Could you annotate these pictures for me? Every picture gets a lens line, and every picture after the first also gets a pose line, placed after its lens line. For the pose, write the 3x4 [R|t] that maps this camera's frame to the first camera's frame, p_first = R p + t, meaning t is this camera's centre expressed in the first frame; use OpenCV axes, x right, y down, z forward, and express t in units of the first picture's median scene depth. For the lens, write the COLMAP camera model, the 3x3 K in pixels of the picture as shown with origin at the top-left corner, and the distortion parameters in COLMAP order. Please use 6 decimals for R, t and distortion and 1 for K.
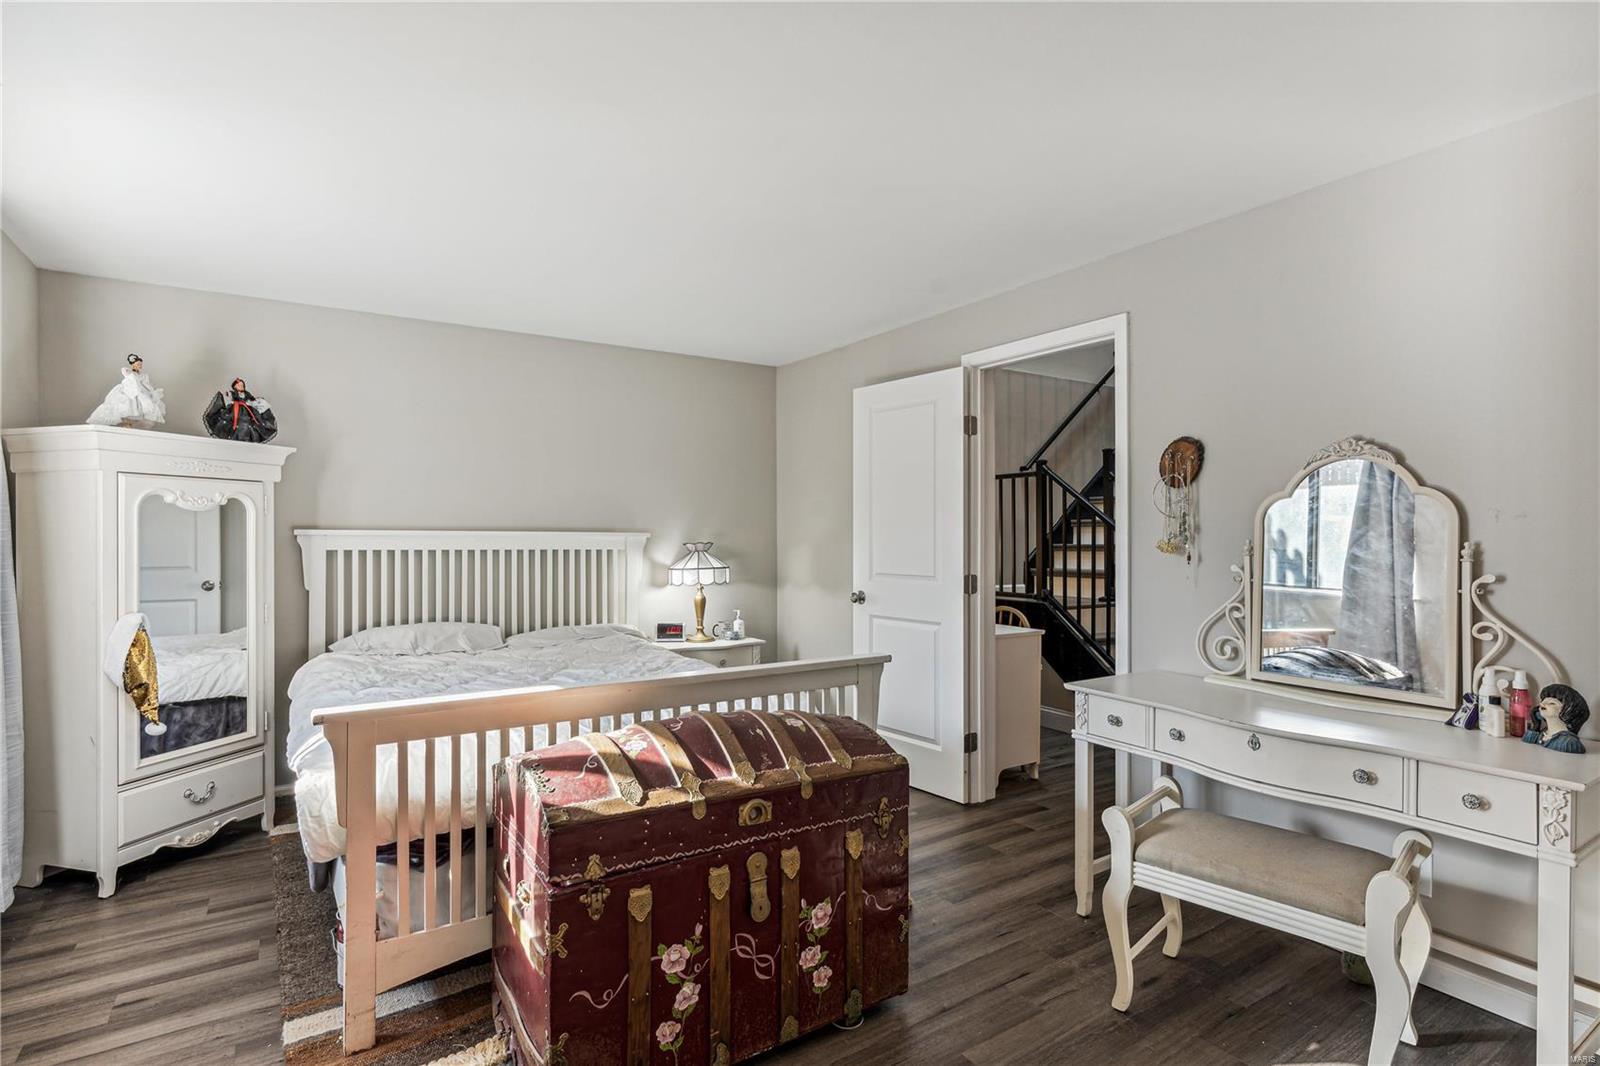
lens RADIAL K [[780.4, 0, 822.8], [0, 780.4, 537.1], [0, 0, 1]] dist [-0.006125, 0.000550]
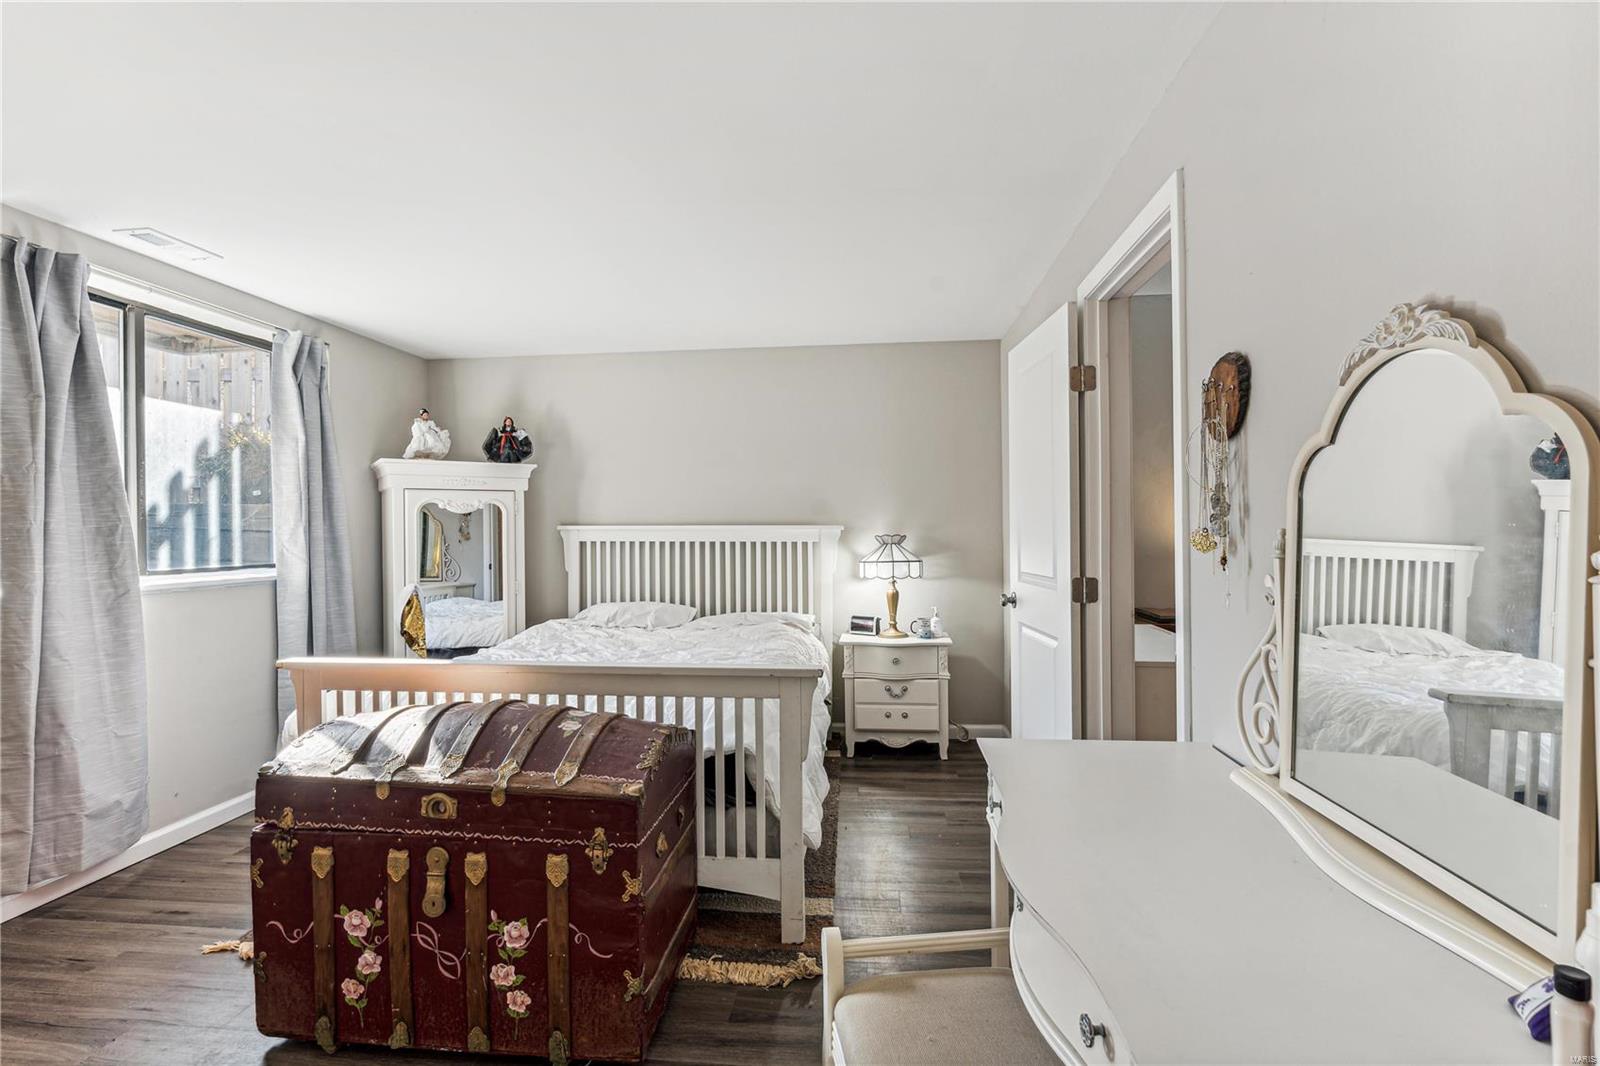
lens RADIAL K [[736.8, 0, 804.6], [0, 736.8, 532.6], [0, 0, 1]] dist [-0.007200, 0.003692]
pose [[0.773086, -0.002924, -0.634294, 0.791218], [0.005970, 0.999979, 0.002667, 0.002667], [0.634273, -0.005849, 0.773087, 0.519093]]
